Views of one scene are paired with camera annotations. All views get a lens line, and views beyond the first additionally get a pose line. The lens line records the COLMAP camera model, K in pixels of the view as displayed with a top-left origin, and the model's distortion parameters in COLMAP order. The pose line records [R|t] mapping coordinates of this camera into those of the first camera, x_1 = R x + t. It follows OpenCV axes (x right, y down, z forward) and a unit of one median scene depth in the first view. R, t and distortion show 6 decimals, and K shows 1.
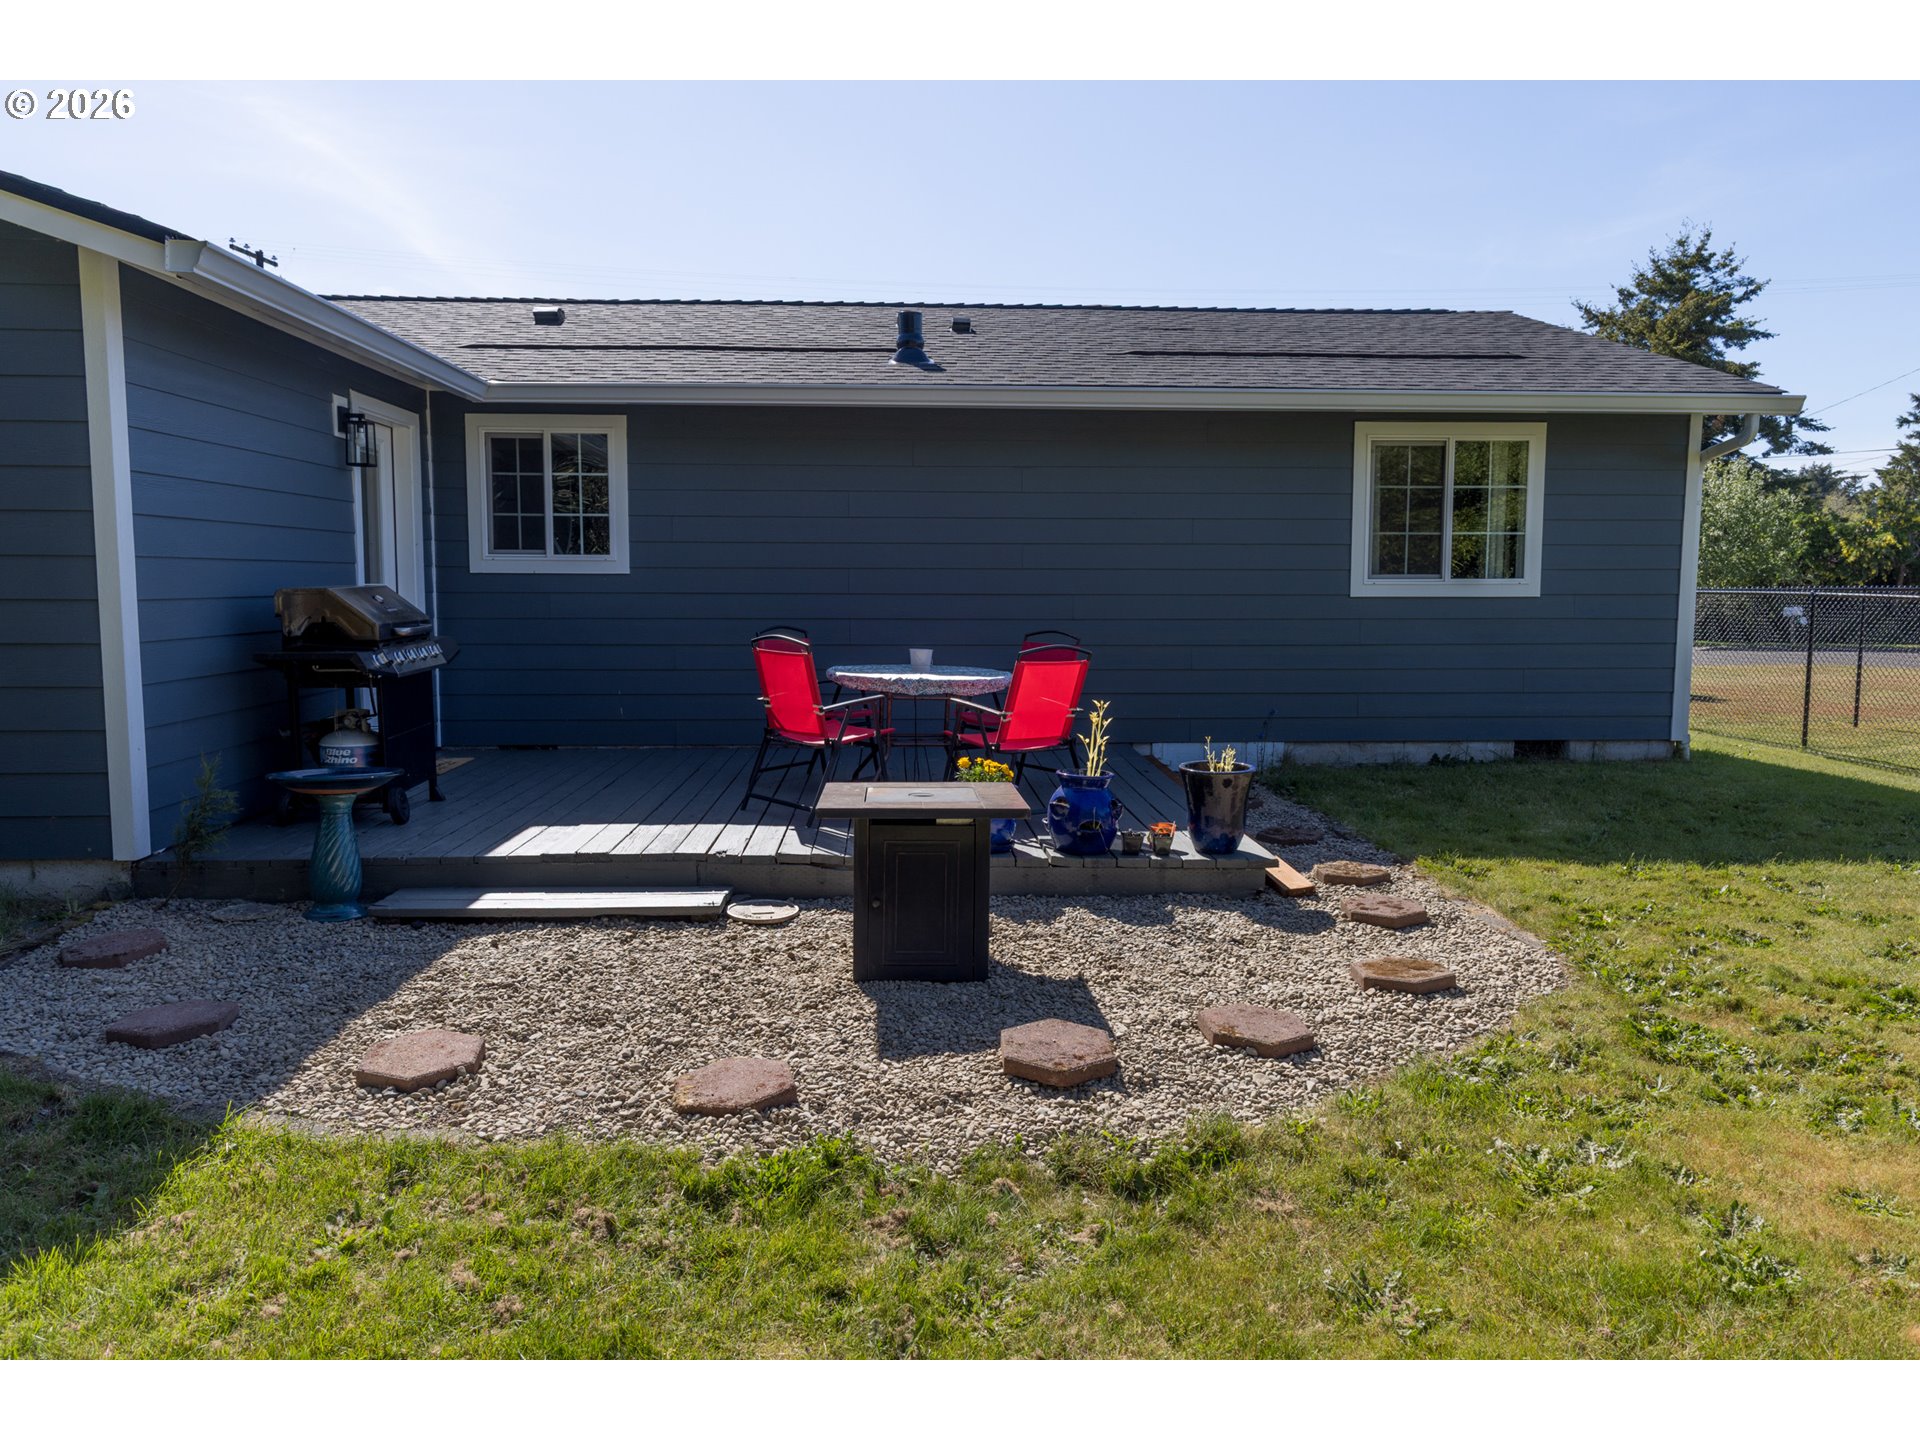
lens RADIAL K [[1307.7, 0, 950.7], [0, 1307.7, 711.6], [0, 0, 1]] dist [0.007794, -0.002005]
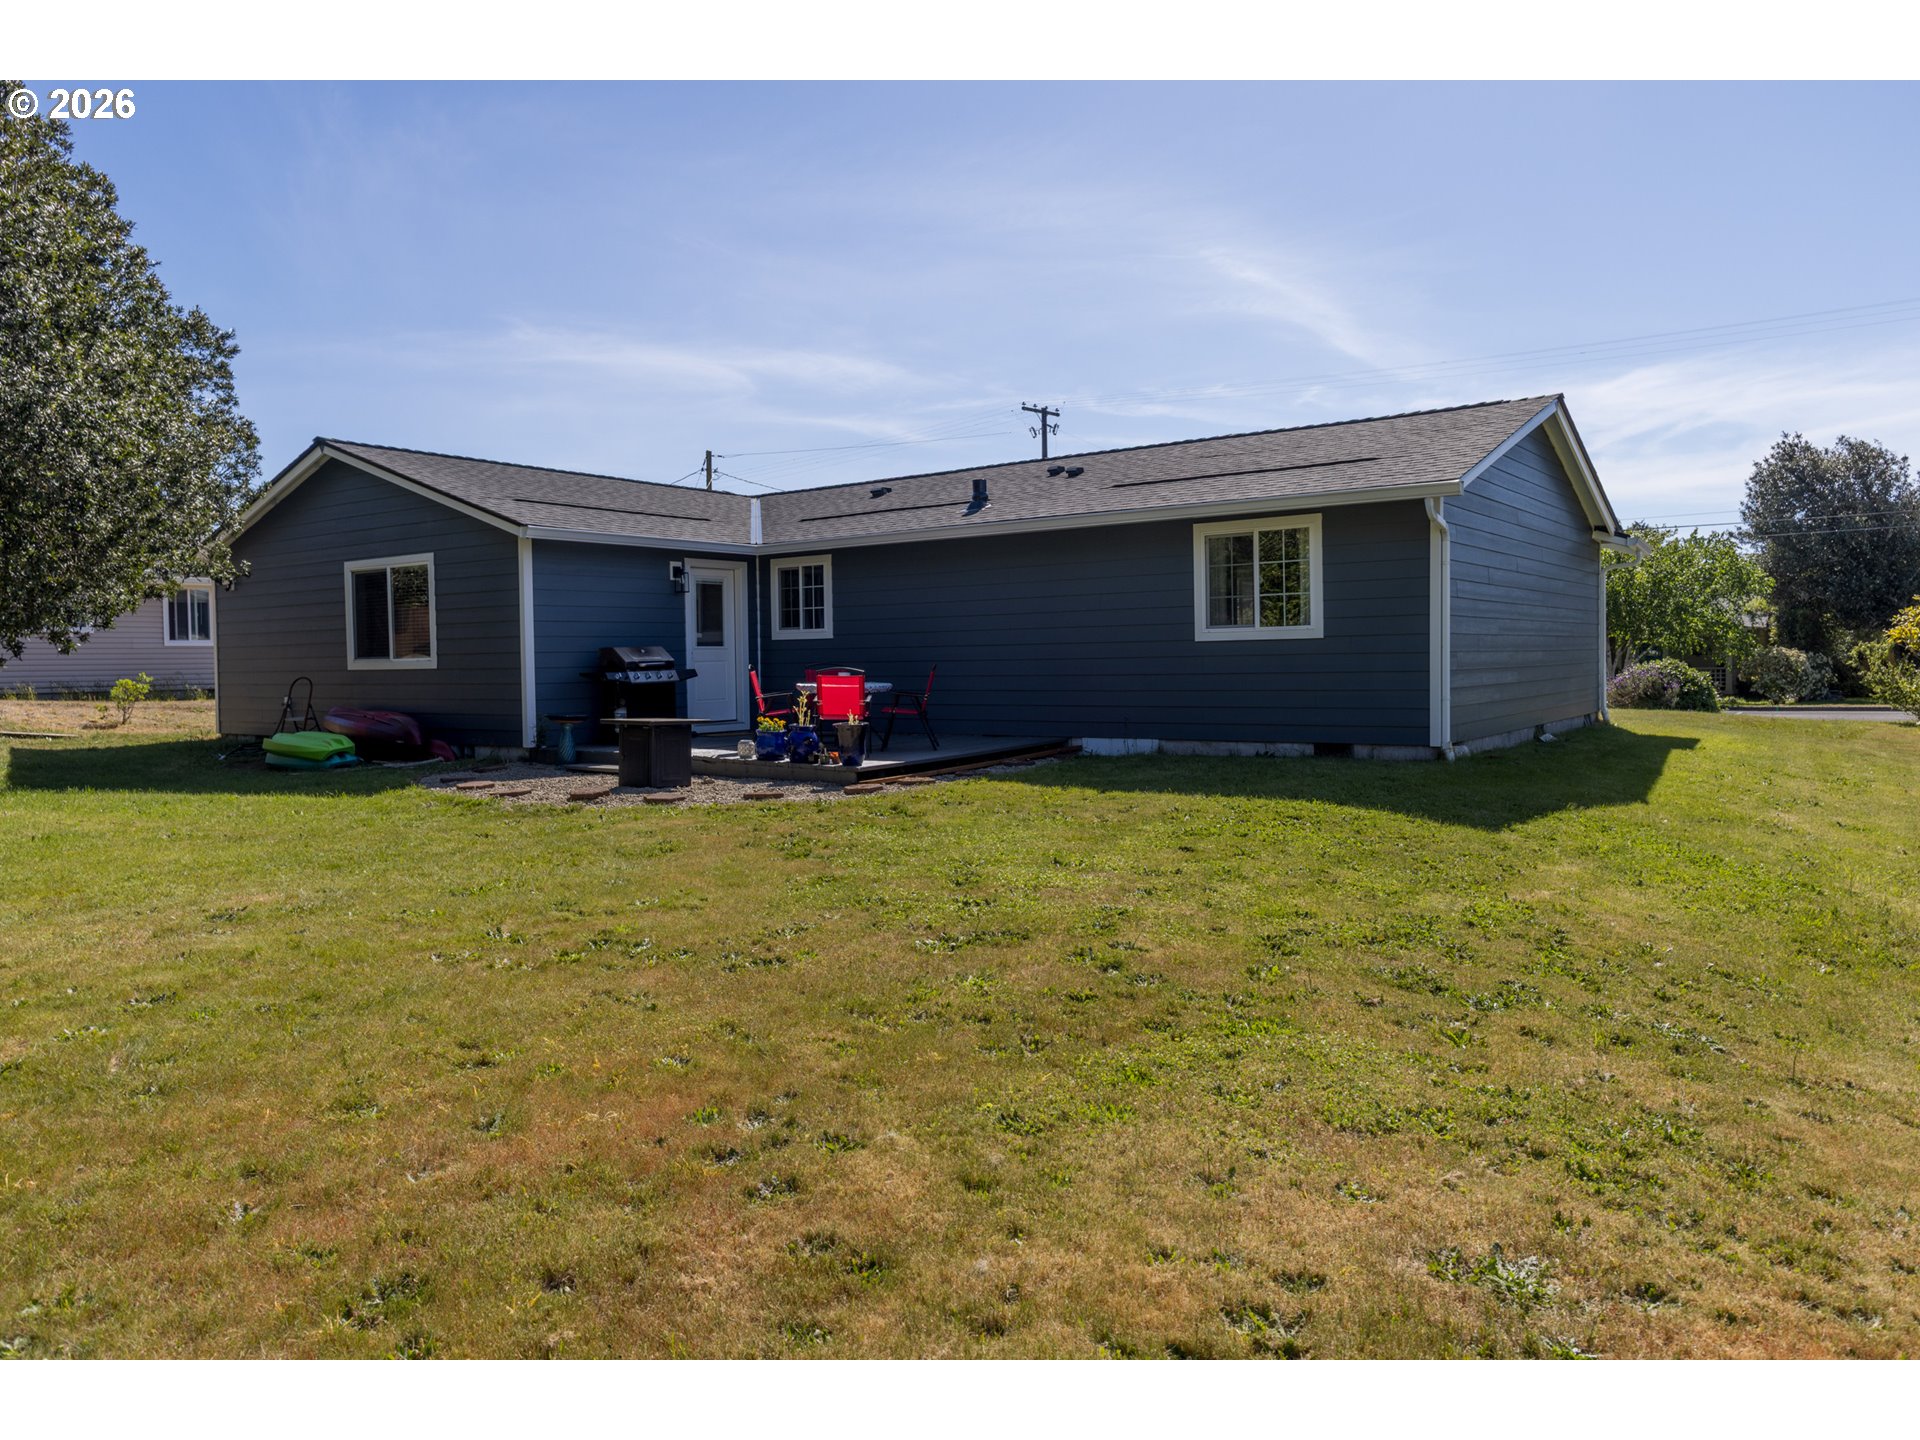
lens RADIAL K [[1307.7, 0, 950.7], [0, 1307.7, 711.6], [0, 0, 1]] dist [0.007794, -0.002005]
pose [[0.770558, 0.009534, -0.637299, 1.027475], [-0.043899, 0.998308, -0.038144, 0.059476], [0.635856, 0.057369, 0.769672, -0.304630]]
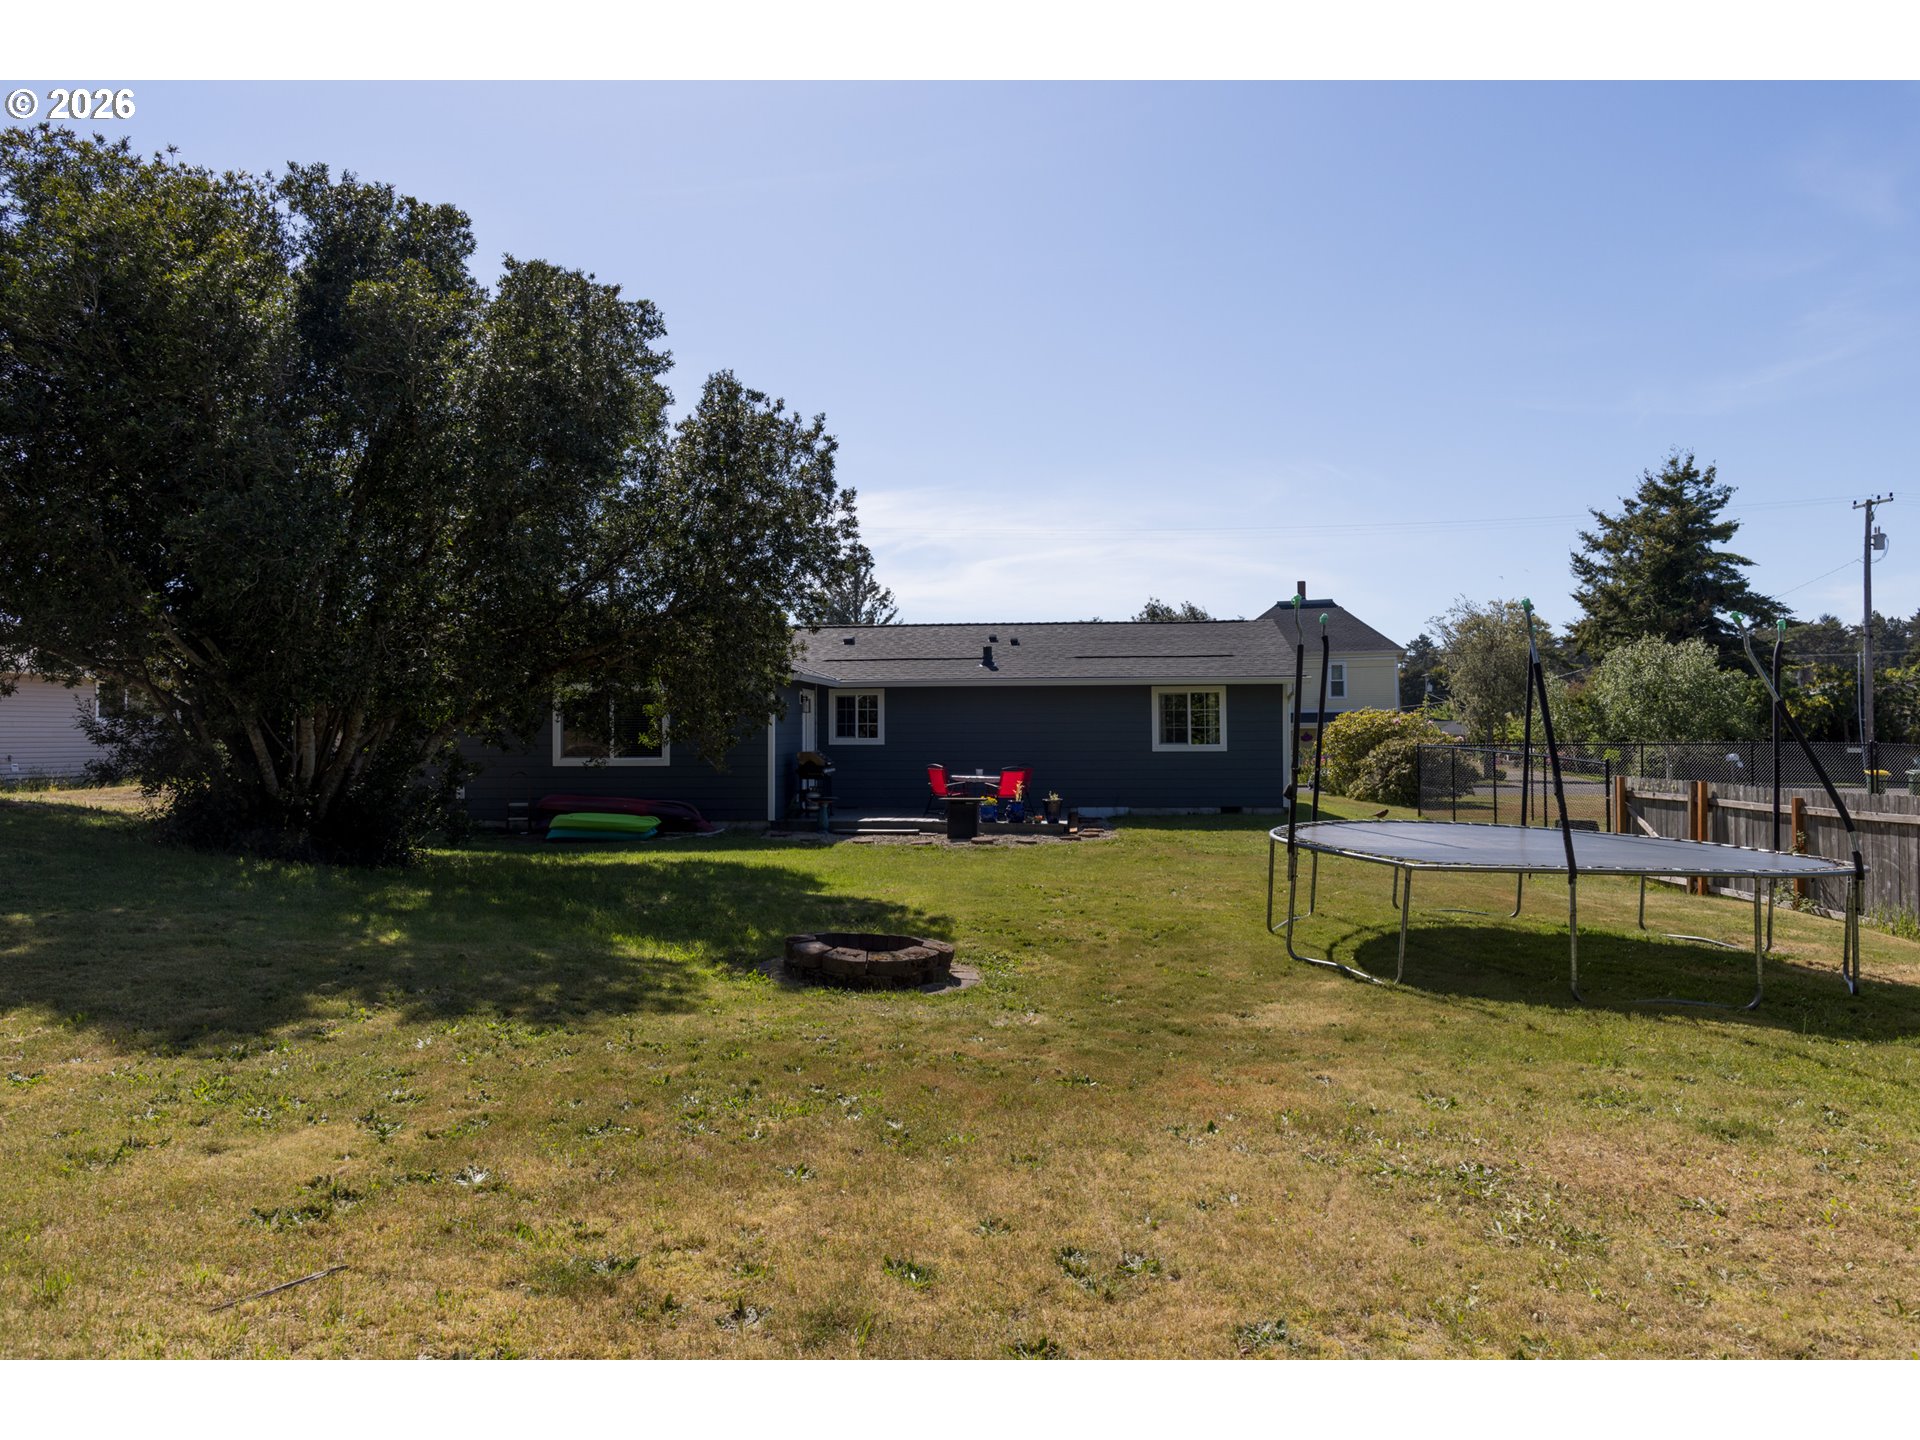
lens RADIAL K [[1307.7, 0, 950.7], [0, 1307.7, 711.6], [0, 0, 1]] dist [0.007794, -0.002005]
pose [[0.990351, -0.009978, -0.138222, 0.266179], [-0.005970, 0.993407, -0.114488, 0.136201], [0.138453, 0.114209, 0.983762, -1.653283]]
